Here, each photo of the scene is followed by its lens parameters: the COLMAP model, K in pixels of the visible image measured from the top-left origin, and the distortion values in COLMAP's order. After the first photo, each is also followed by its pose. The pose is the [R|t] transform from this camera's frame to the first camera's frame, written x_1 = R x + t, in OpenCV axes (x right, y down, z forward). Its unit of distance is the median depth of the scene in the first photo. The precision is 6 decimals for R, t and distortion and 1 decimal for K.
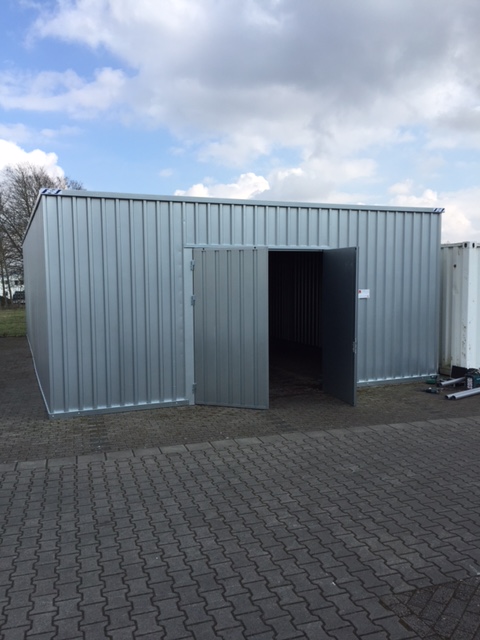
lens RADIAL K [[579.0, 0, 240.0], [0, 579.0, 320.0], [0, 0, 1]] dist [0.099817, -0.155435]
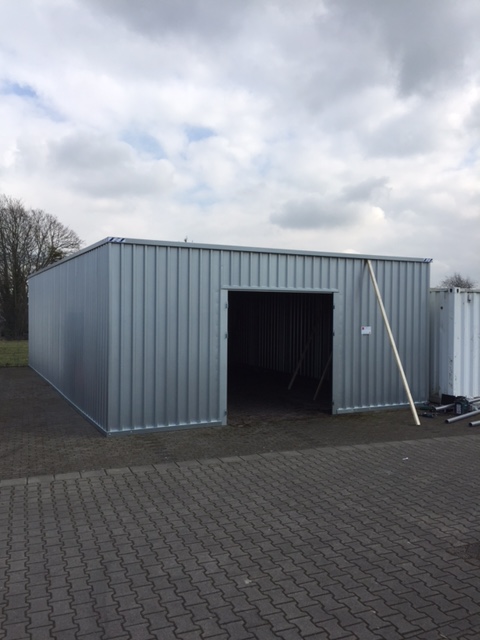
lens RADIAL K [[579.0, 0, 240.0], [0, 579.0, 320.0], [0, 0, 1]] dist [0.099817, -0.155435]
pose [[0.997339, 0.015759, 0.071184, -0.163136], [-0.011603, 0.998224, -0.058428, 0.005795], [-0.071978, 0.057446, 0.995751, -0.178774]]
